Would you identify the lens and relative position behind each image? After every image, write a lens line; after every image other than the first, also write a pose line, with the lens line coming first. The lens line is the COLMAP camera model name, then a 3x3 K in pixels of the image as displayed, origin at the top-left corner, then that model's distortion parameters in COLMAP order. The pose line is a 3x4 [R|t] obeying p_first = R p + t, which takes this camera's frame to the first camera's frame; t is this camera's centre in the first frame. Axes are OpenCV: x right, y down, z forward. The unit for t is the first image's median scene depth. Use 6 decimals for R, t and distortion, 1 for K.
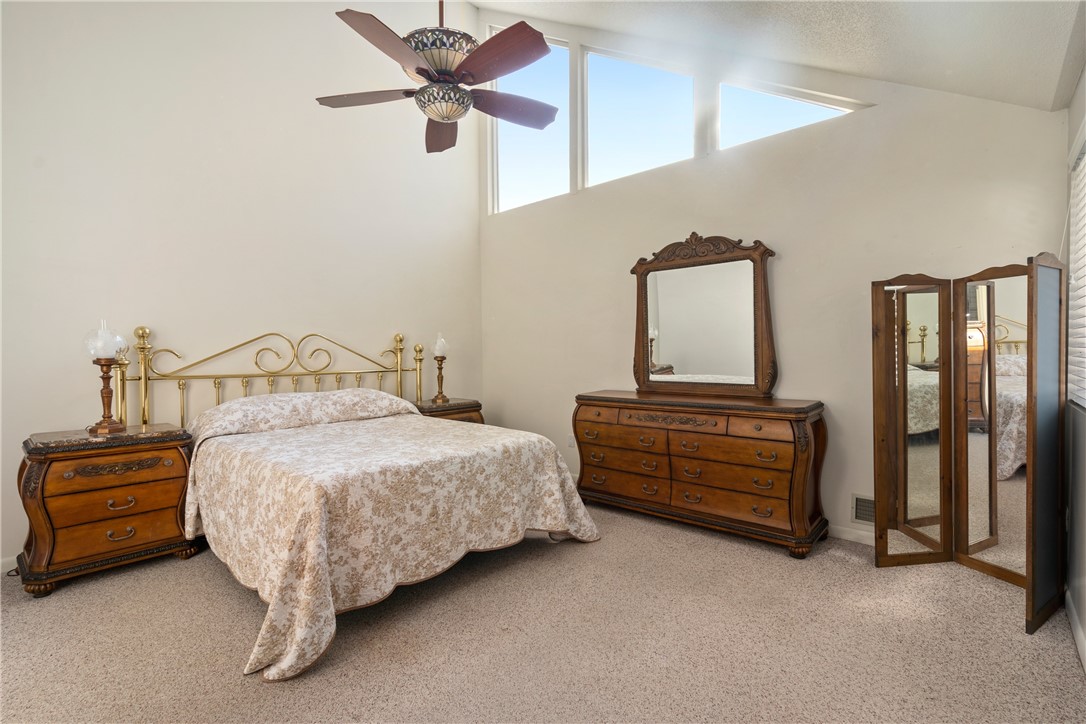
lens RADIAL K [[496.9, 0, 537.9], [0, 496.9, 355.0], [0, 0, 1]] dist [-0.001974, 0.000074]
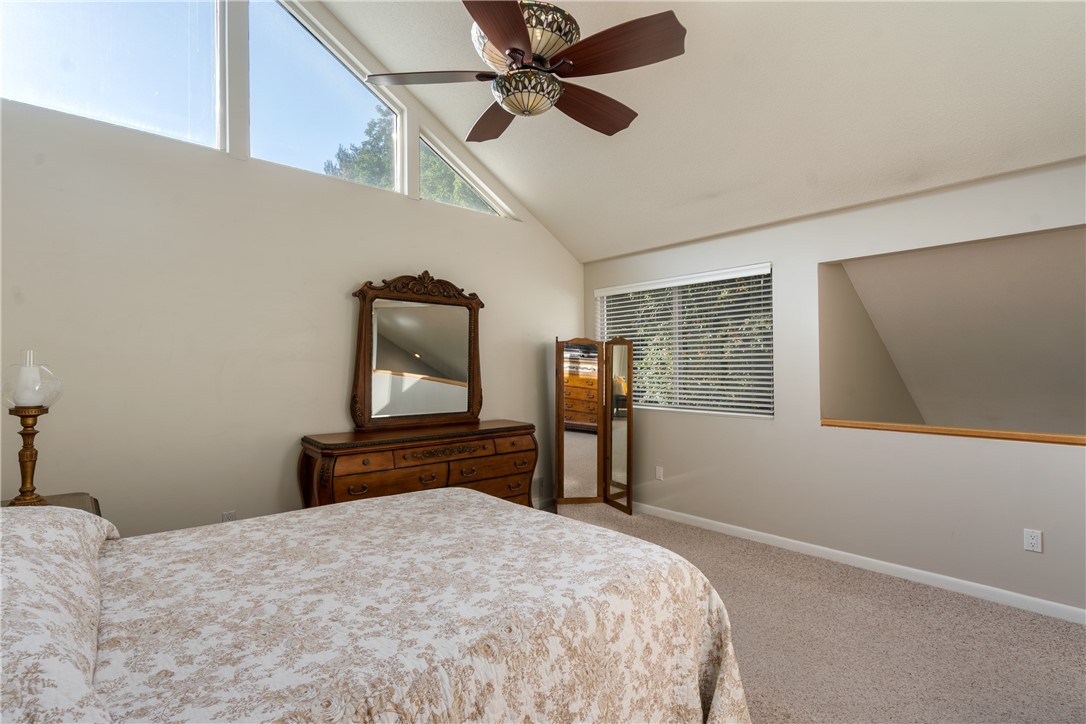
lens RADIAL K [[518.9, 0, 543.0], [0, 518.9, 362.0], [0, 0, 1]] dist [0.000108, 0.000127]
pose [[0.125123, 0.020771, 0.991924, -0.746823], [0.003947, 0.999762, -0.021433, -0.031196], [-0.992133, 0.006597, 0.125011, 0.630385]]
